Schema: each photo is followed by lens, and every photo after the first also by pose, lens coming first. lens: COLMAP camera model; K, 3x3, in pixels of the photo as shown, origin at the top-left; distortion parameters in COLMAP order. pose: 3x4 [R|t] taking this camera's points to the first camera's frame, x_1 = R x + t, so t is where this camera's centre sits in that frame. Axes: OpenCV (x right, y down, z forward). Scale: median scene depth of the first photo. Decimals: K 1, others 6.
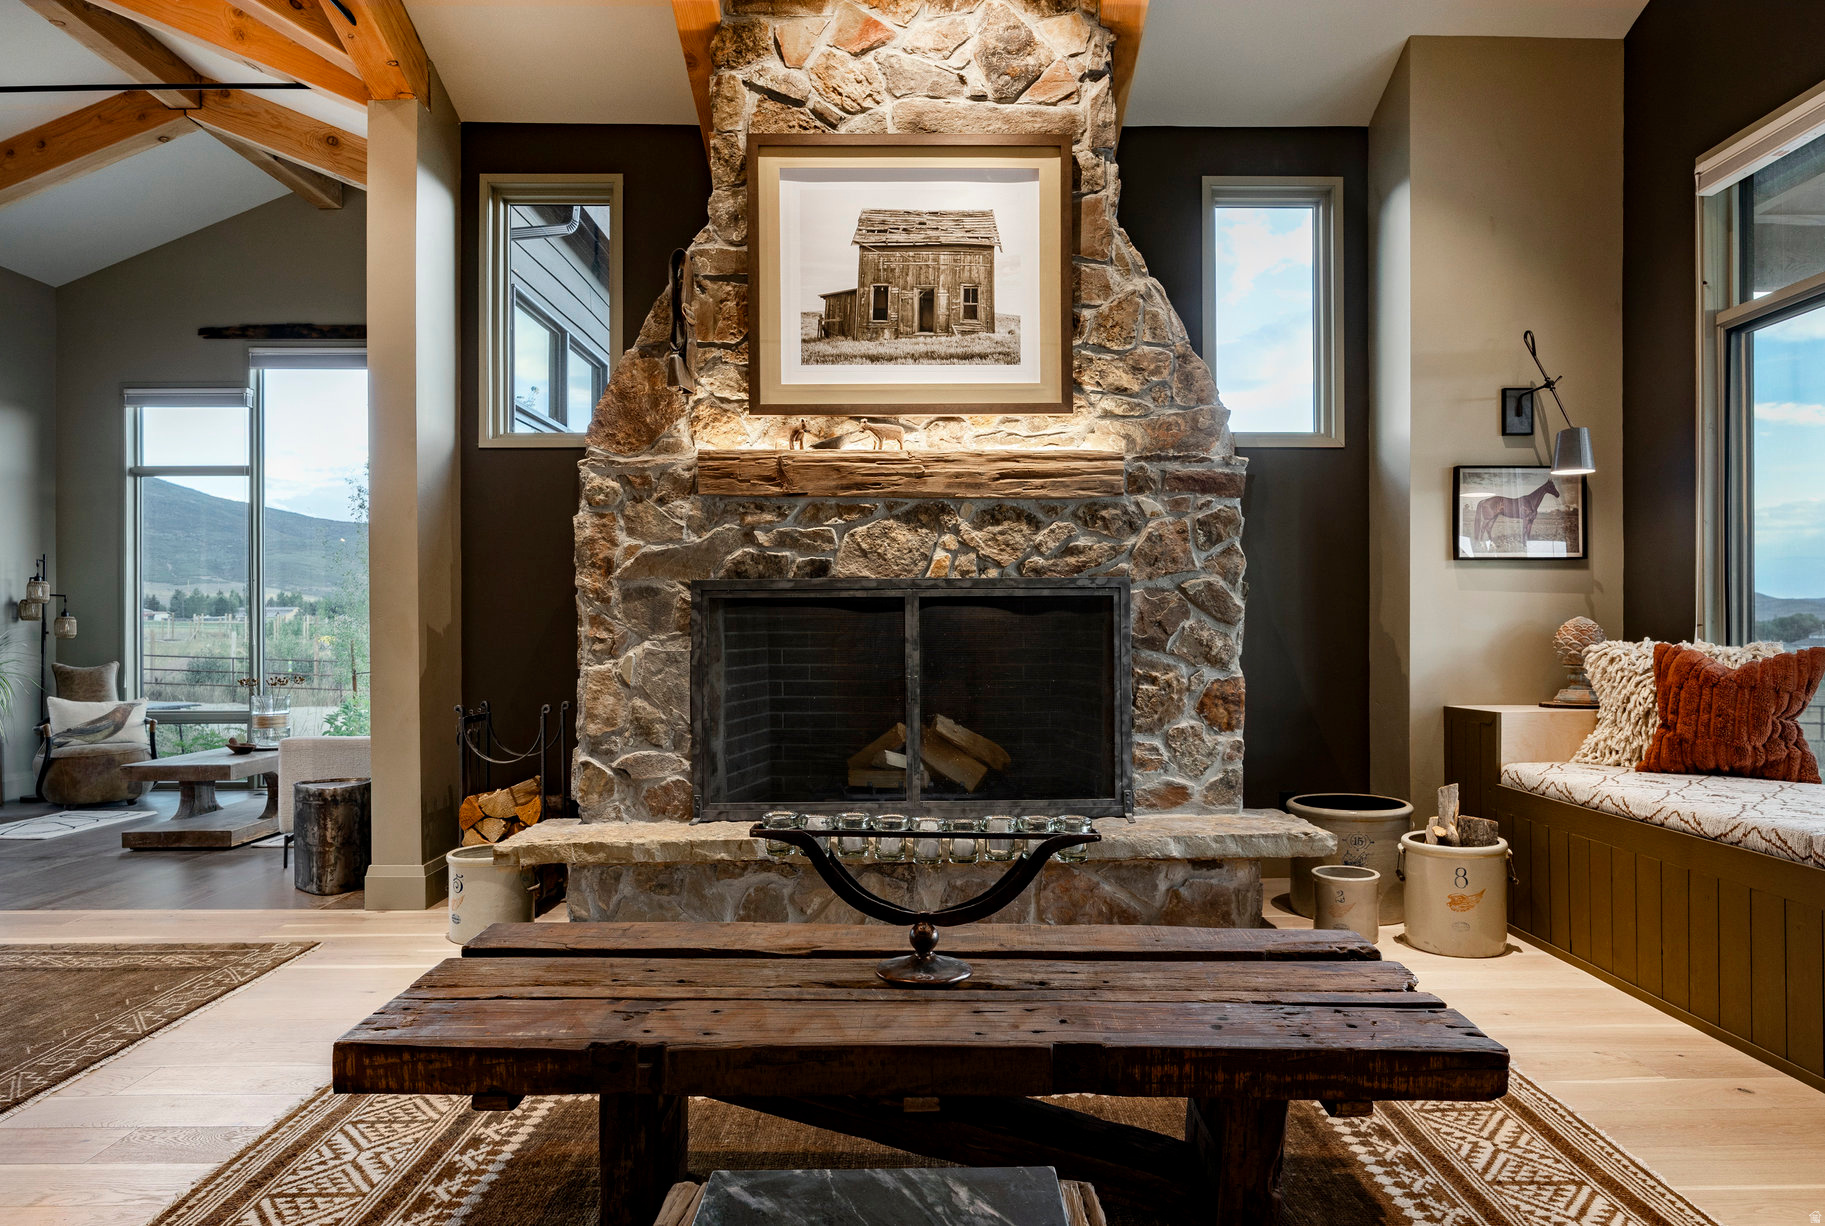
lens RADIAL K [[1170.0, 0, 943.4], [0, 1170.0, 628.7], [0, 0, 1]] dist [-0.006077, -0.001297]
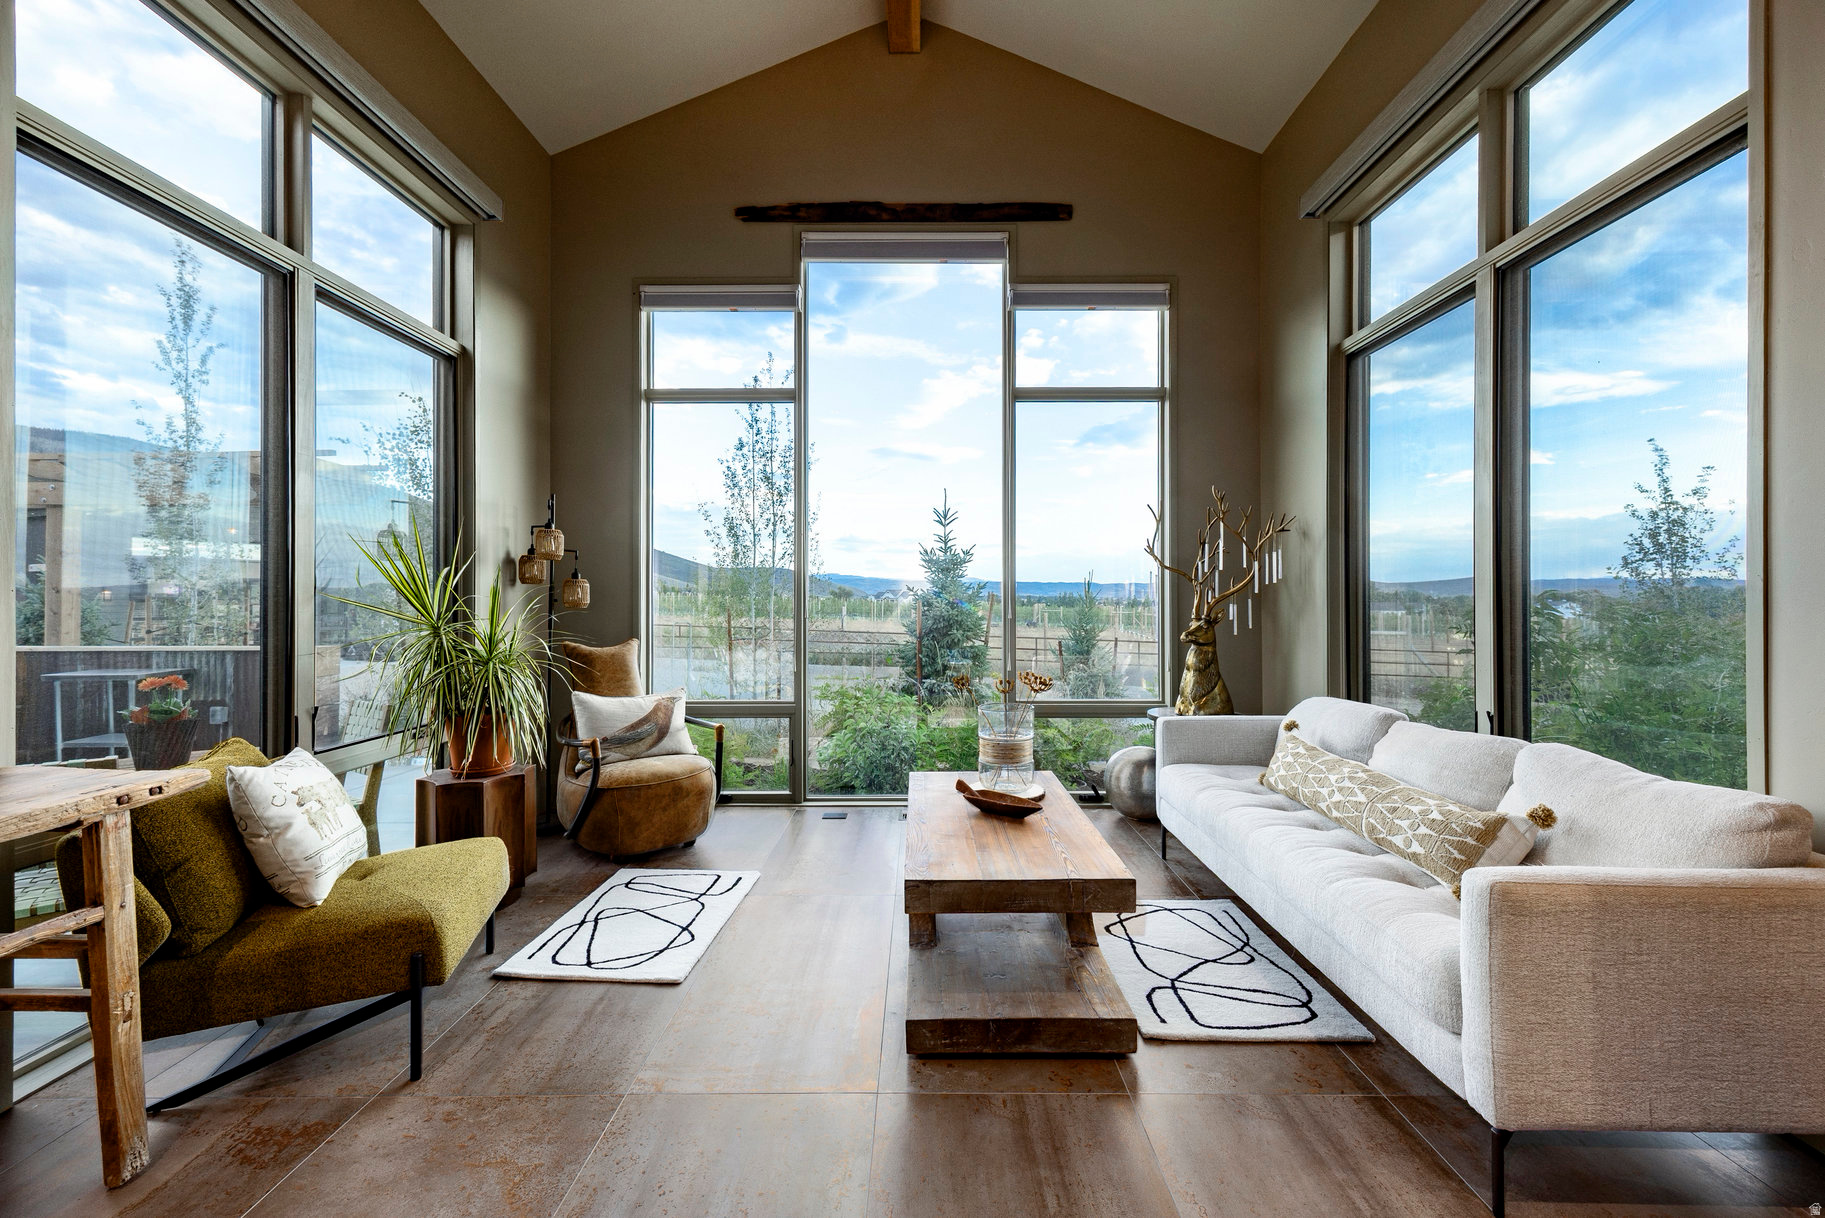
lens RADIAL K [[742.1, 0, 914.4], [0, 742.1, 594.5], [0, 0, 1]] dist [0.000645, 0.000210]
pose [[0.999891, 0.002942, -0.014494, -0.947891], [-0.003008, 0.999985, -0.004486, 0.001698], [0.014481, 0.004530, 0.999885, 0.944081]]
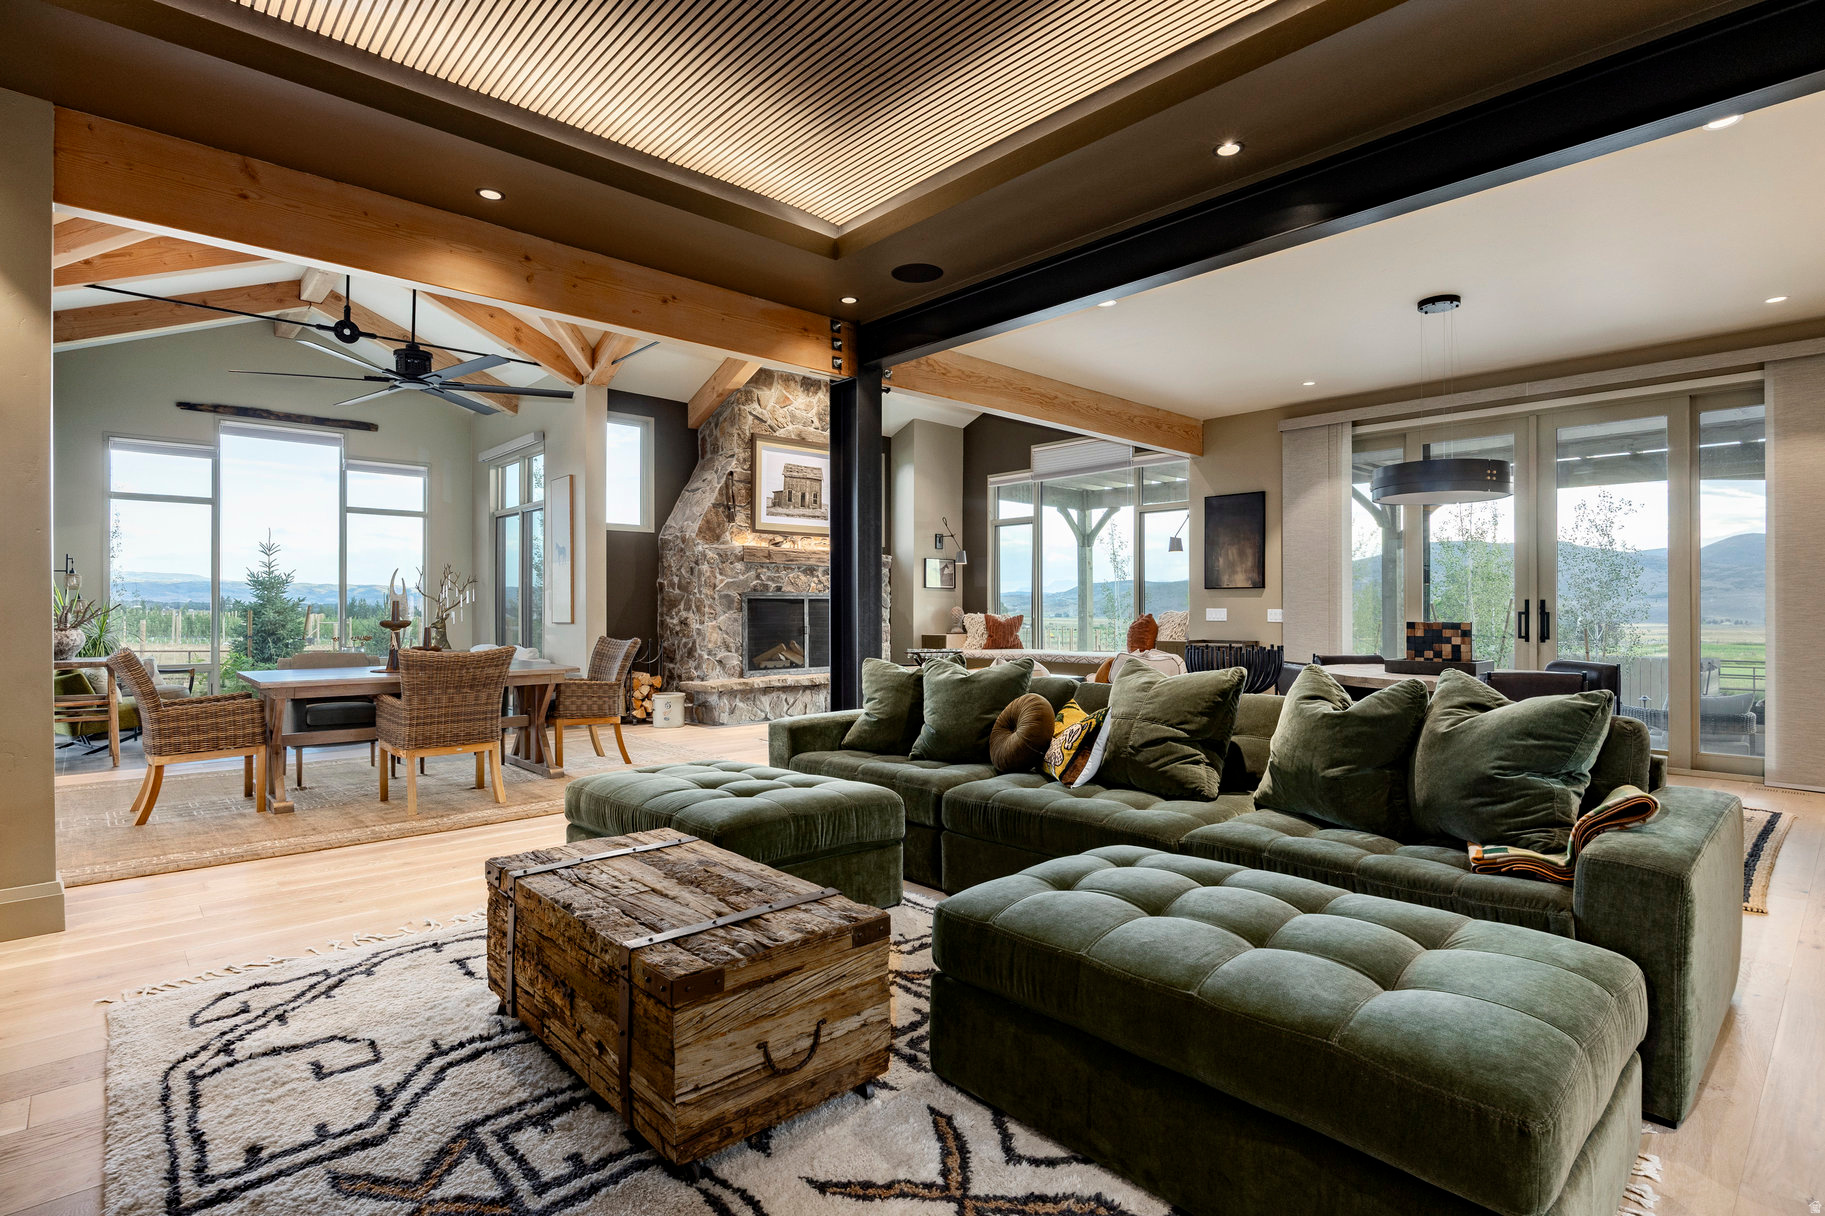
lens RADIAL K [[916.9, 0, 912.5], [0, 916.9, 608.0], [0, 0, 1]] dist [-0.003336, -0.000015]
pose [[0.743286, 0.002796, 0.668967, -1.331104], [-0.002634, 0.999996, -0.001252, -0.001457], [-0.668968, -0.000831, 0.743291, -0.872274]]
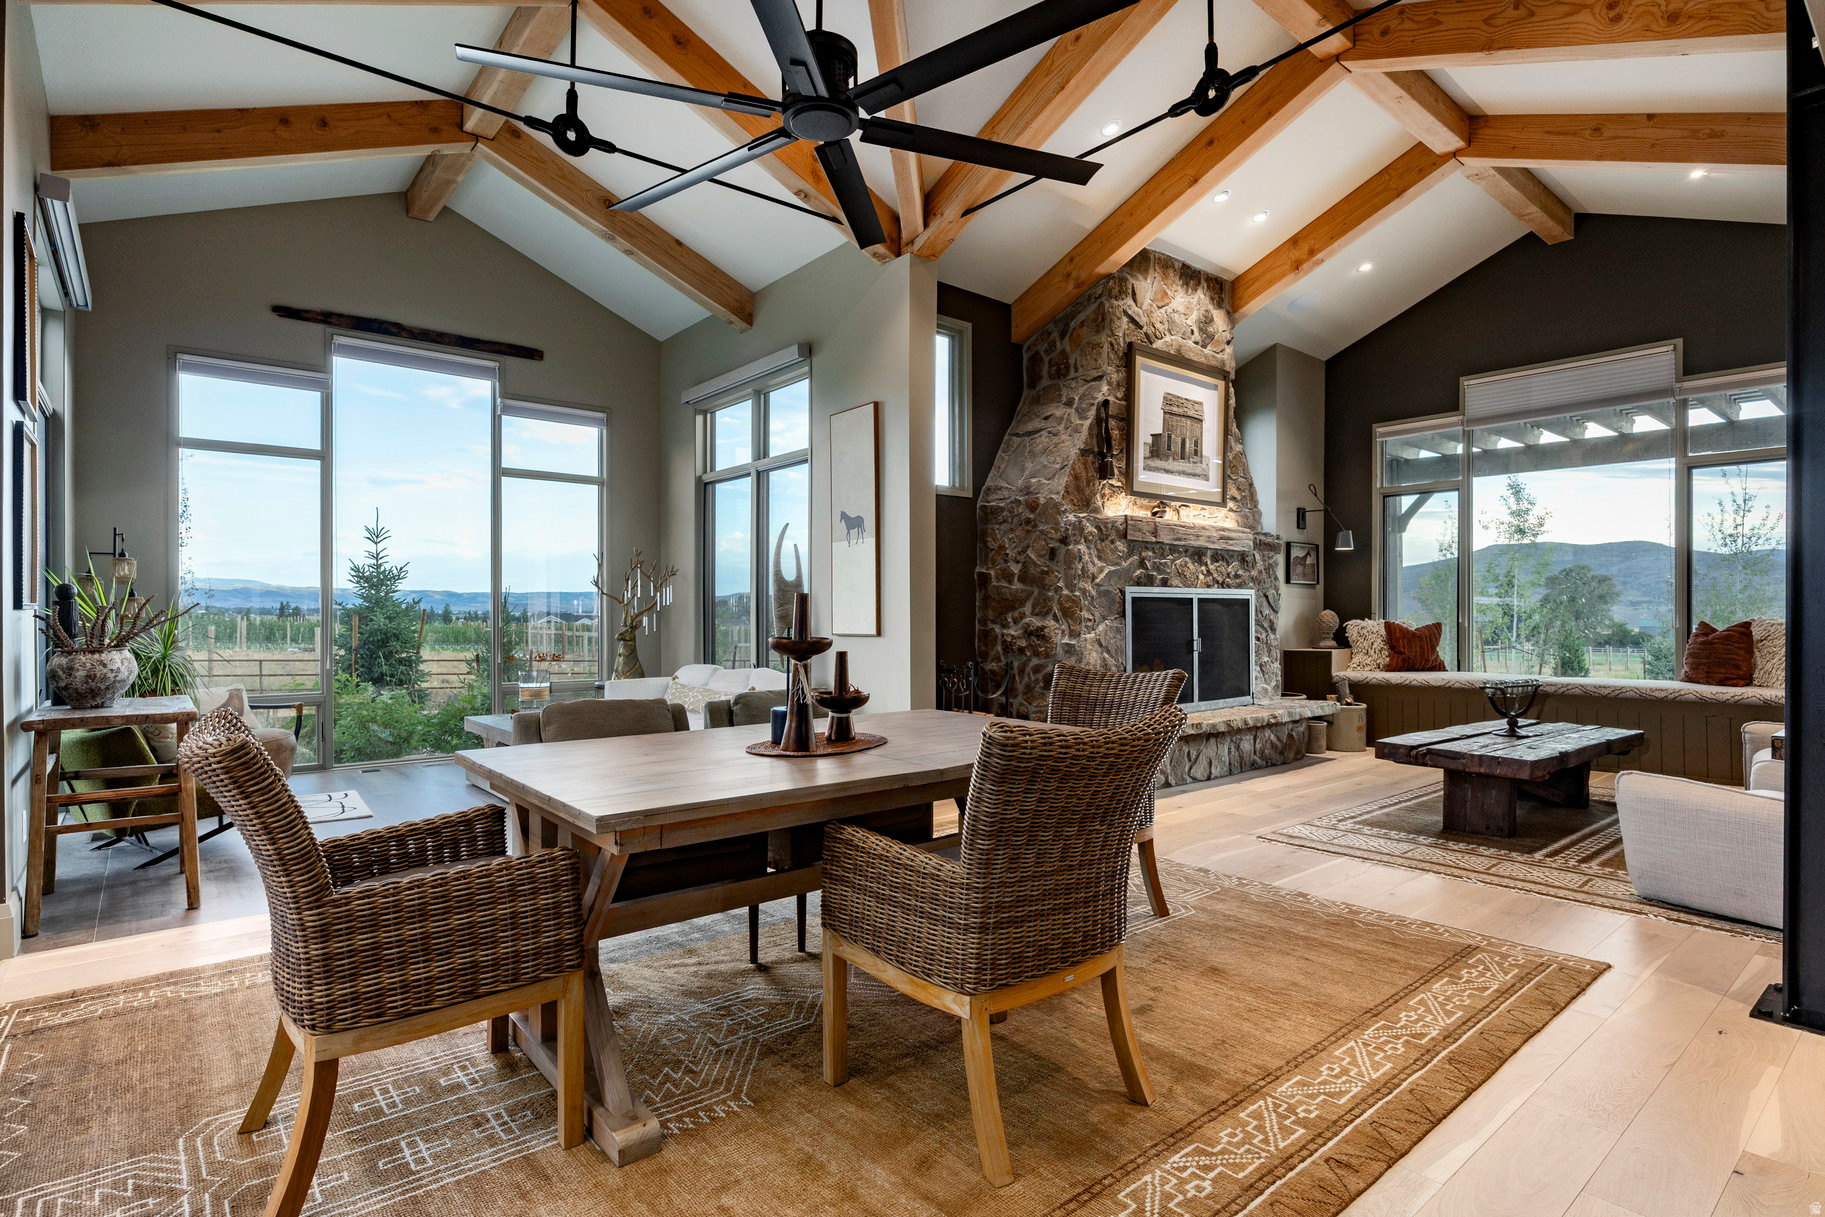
lens RADIAL K [[926.7, 0, 914.5], [0, 926.7, 618.3], [0, 0, 1]] dist [-0.006251, -0.000199]
pose [[0.772432, -0.000148, 0.635098, -1.323088], [-0.003236, 0.999986, 0.004168, 0.002014], [-0.635090, -0.005275, 0.772420, 0.100213]]
